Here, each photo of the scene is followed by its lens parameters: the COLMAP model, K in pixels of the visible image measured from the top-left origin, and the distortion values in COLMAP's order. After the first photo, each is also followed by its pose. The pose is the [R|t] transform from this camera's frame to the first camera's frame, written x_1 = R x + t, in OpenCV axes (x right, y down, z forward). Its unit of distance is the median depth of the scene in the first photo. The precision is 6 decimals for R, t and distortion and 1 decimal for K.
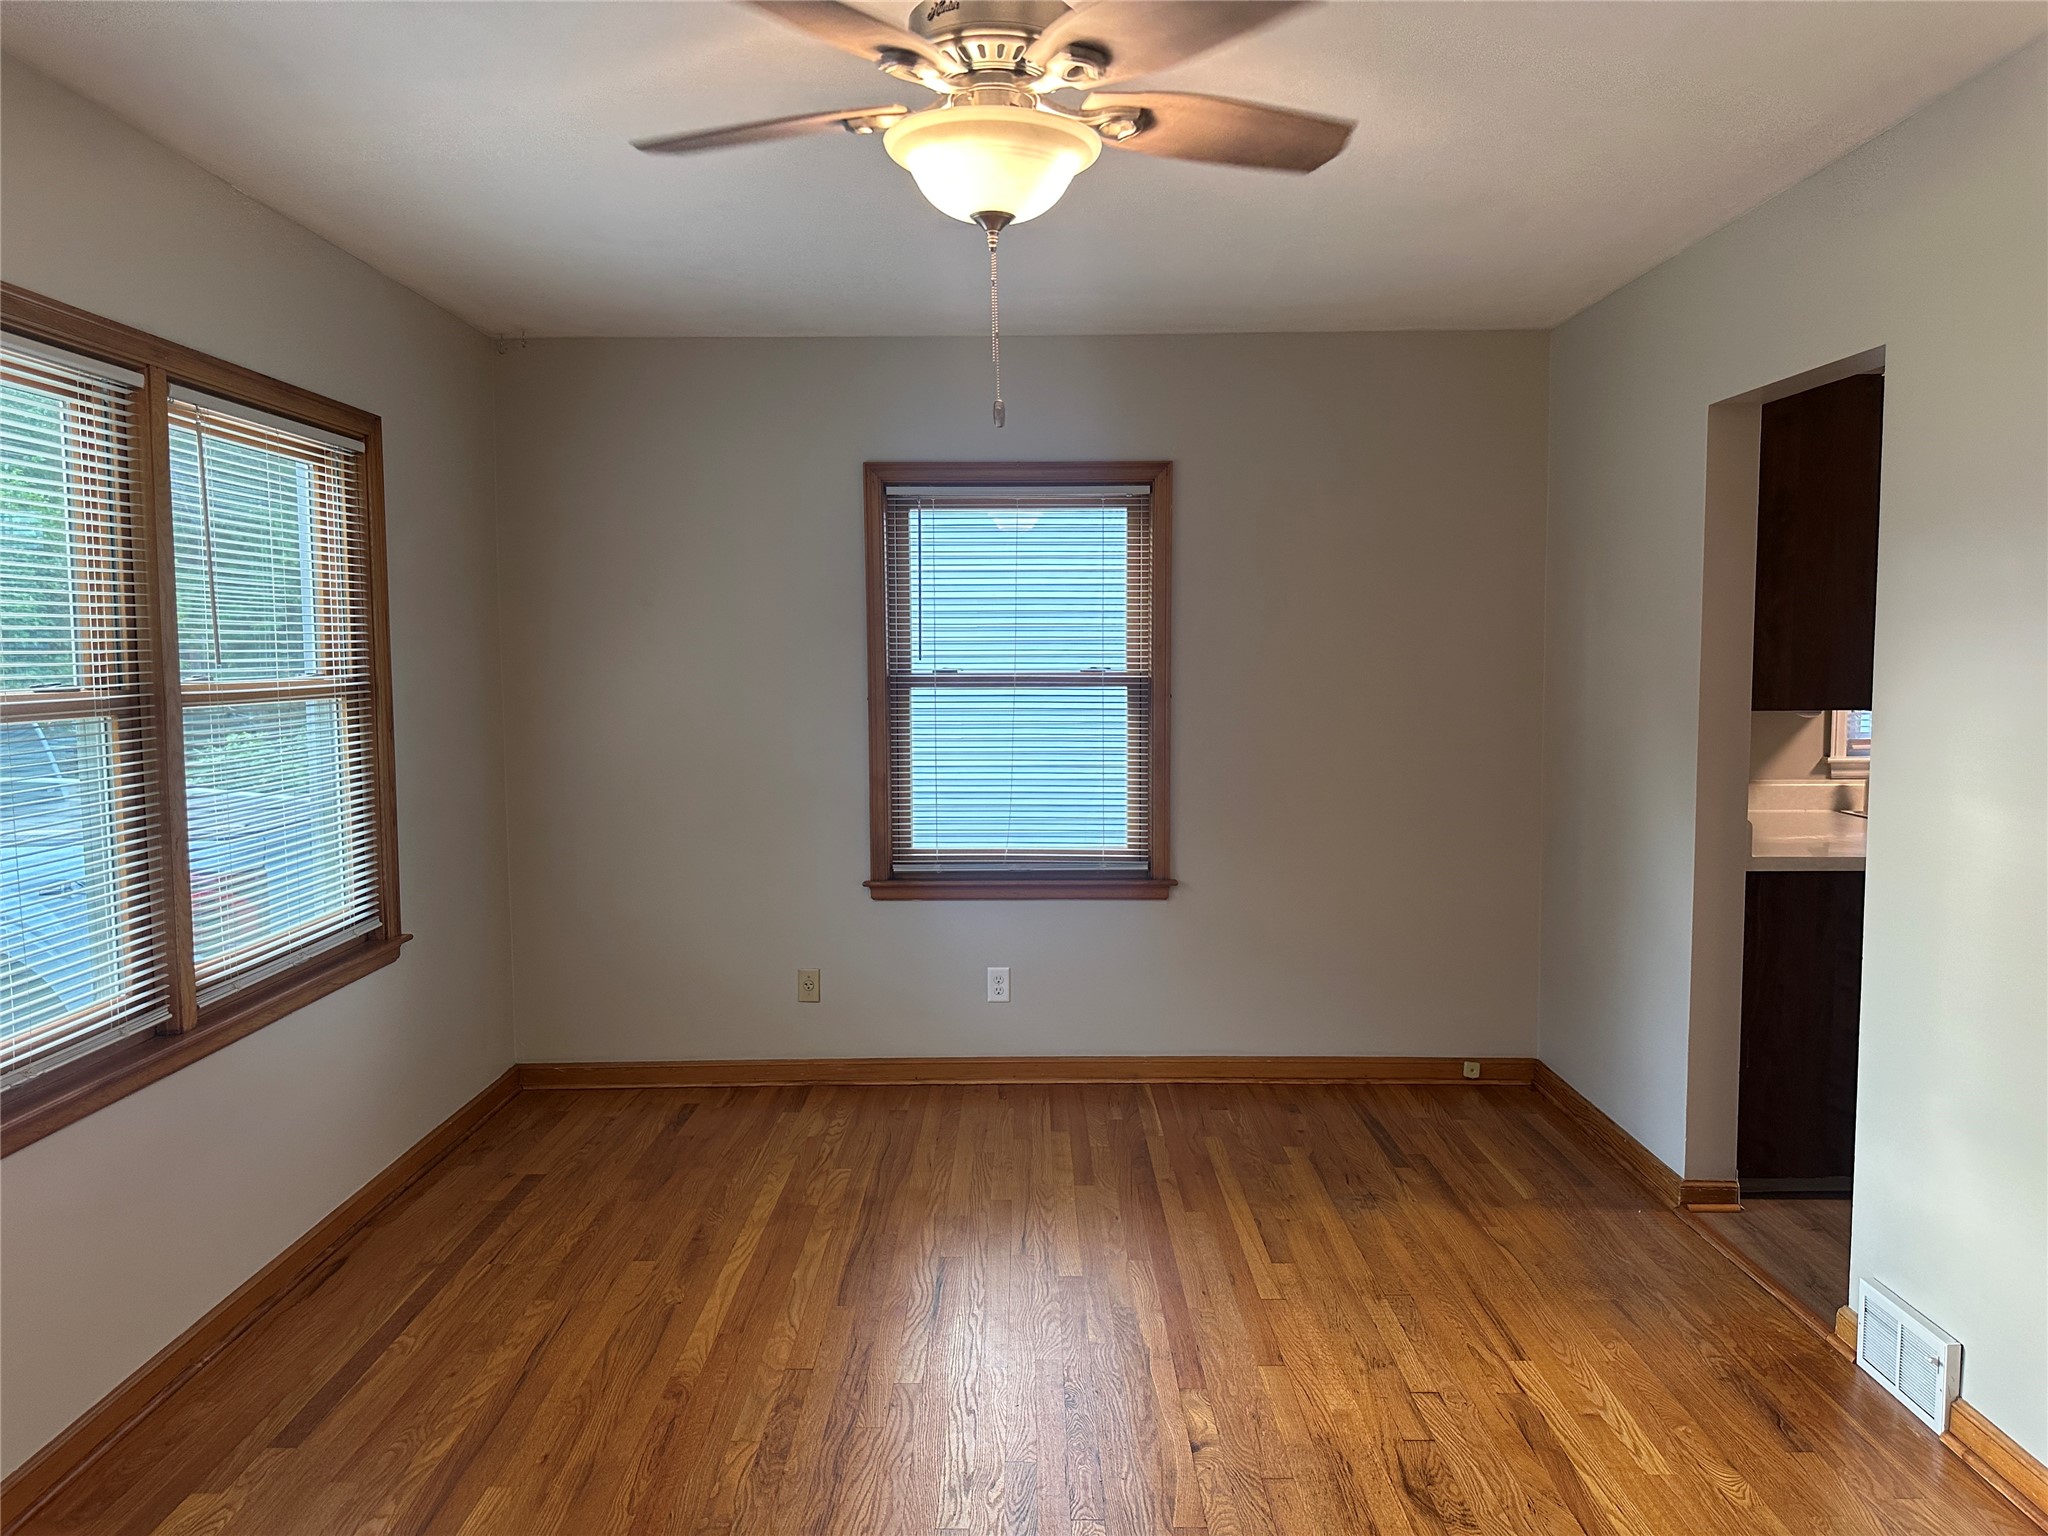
lens RADIAL K [[1447.3, 0, 1012.0], [0, 1447.3, 766.3], [0, 0, 1]] dist [0.148640, -0.239619]
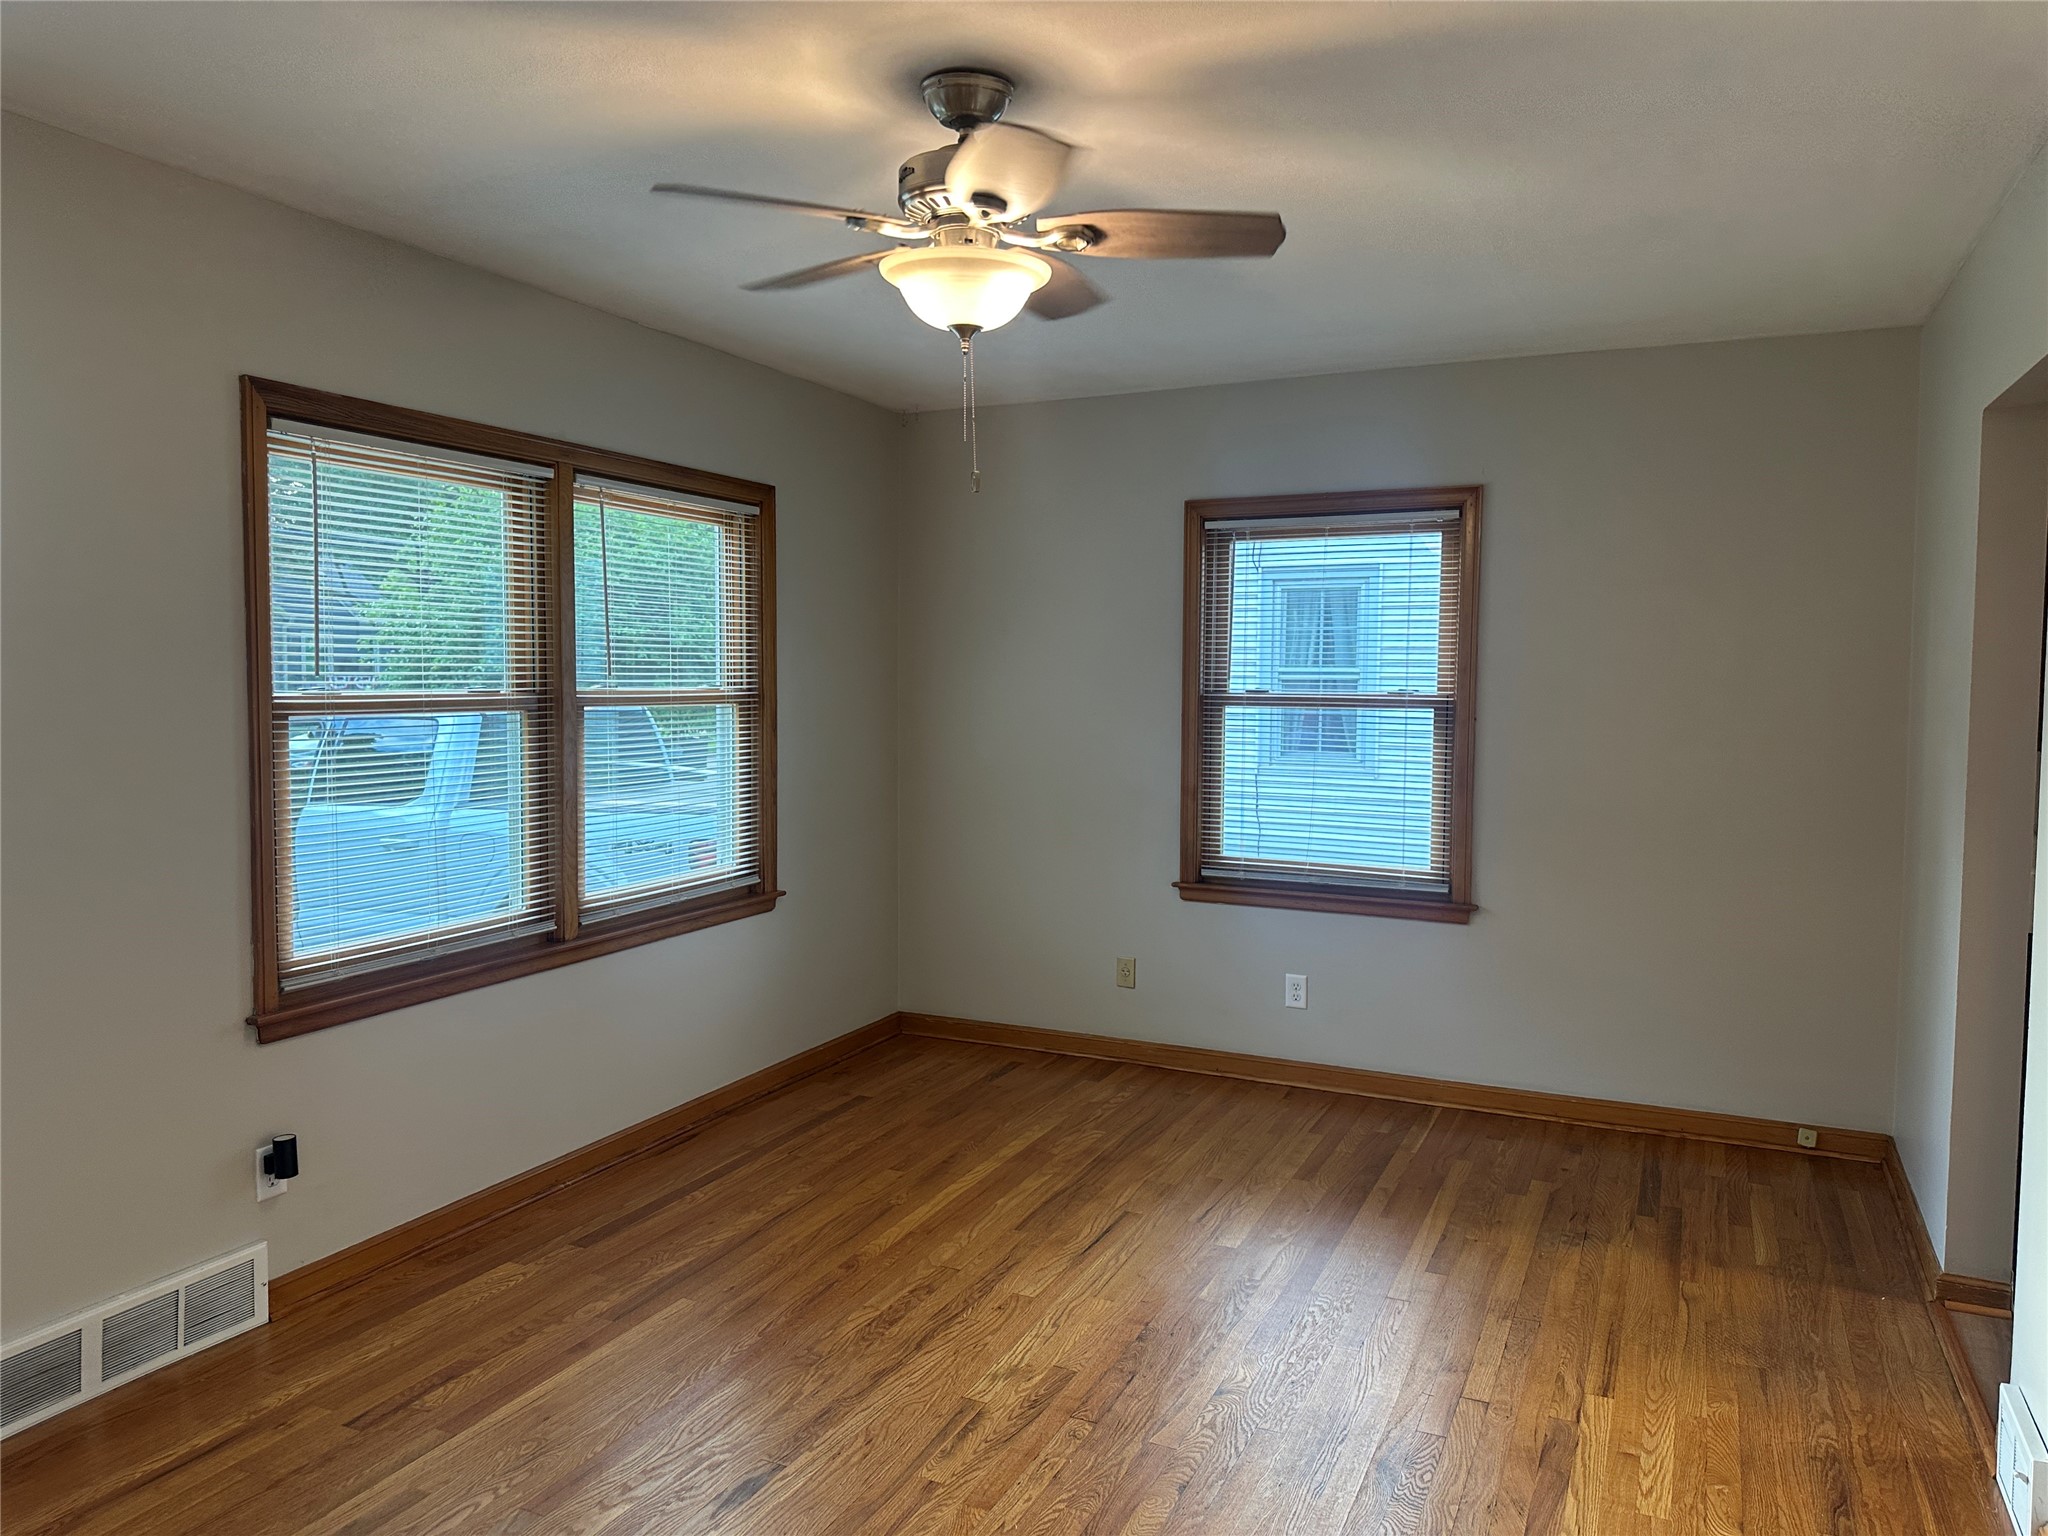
lens RADIAL K [[1450.4, 0, 1010.2], [0, 1450.4, 757.0], [0, 0, 1]] dist [0.123784, -0.164574]
pose [[0.906289, 0.036044, -0.421118, 0.286557], [-0.045046, 0.998919, -0.011446, 0.003842], [0.420251, 0.029344, 0.906933, -0.054886]]
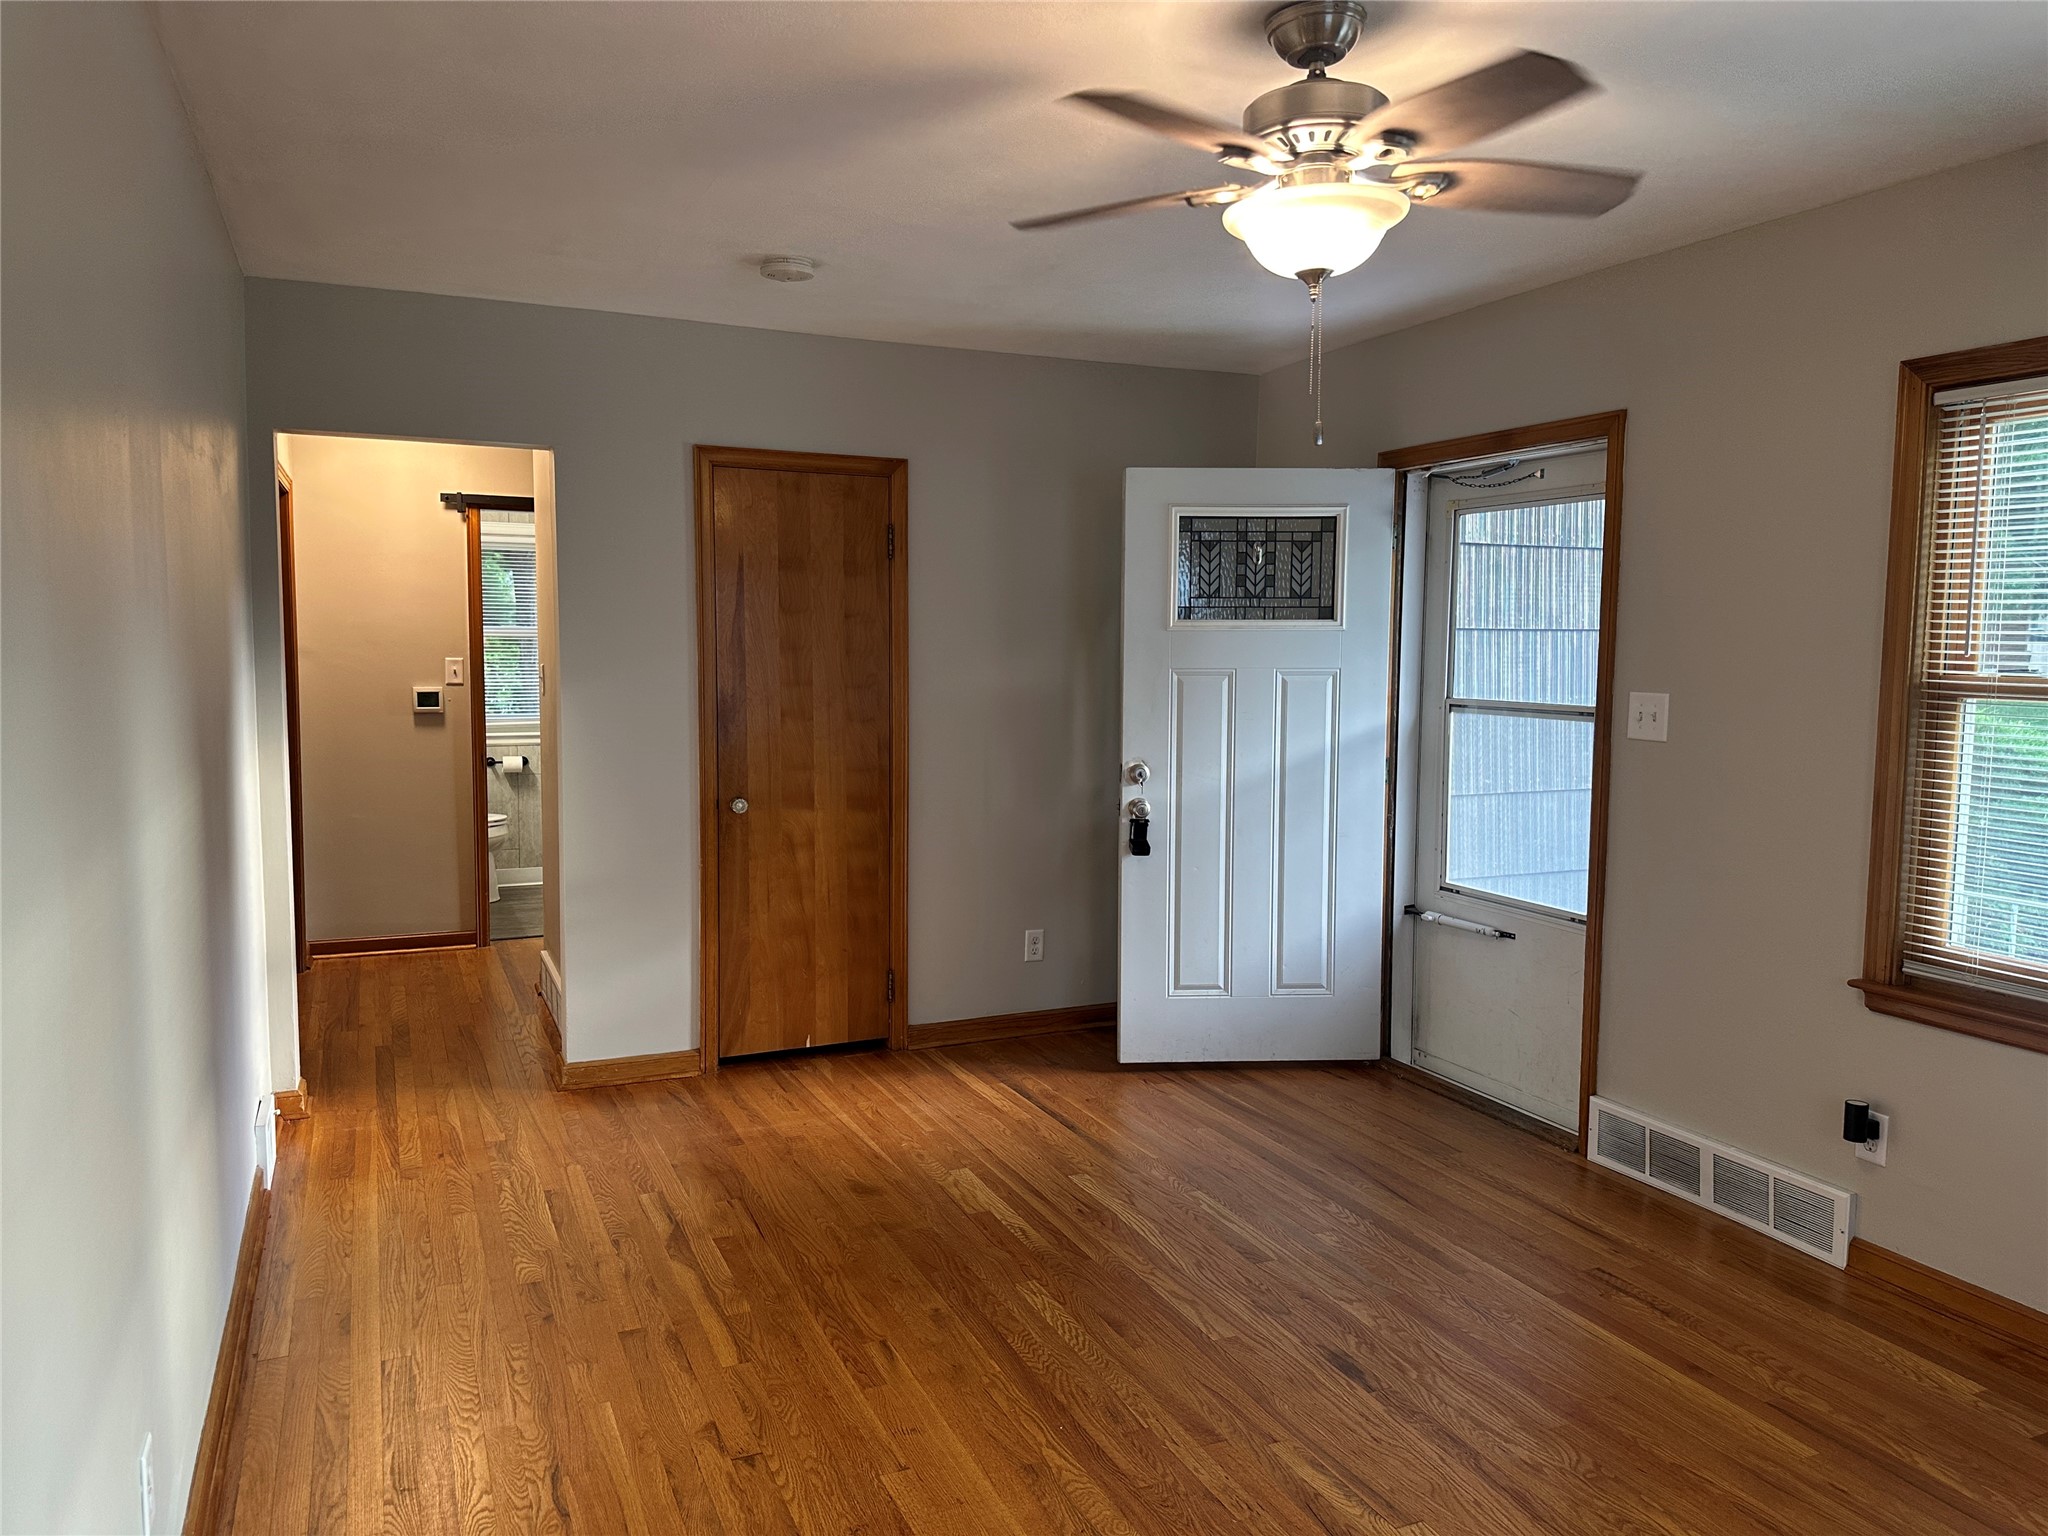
lens RADIAL K [[1450.4, 0, 1010.2], [0, 1450.4, 757.0], [0, 0, 1]] dist [0.123784, -0.164574]
pose [[-0.914737, 0.029781, -0.402951, 0.376942], [-0.037695, 0.986641, 0.158490, -0.107880], [0.402288, 0.160166, -0.901394, 1.333919]]
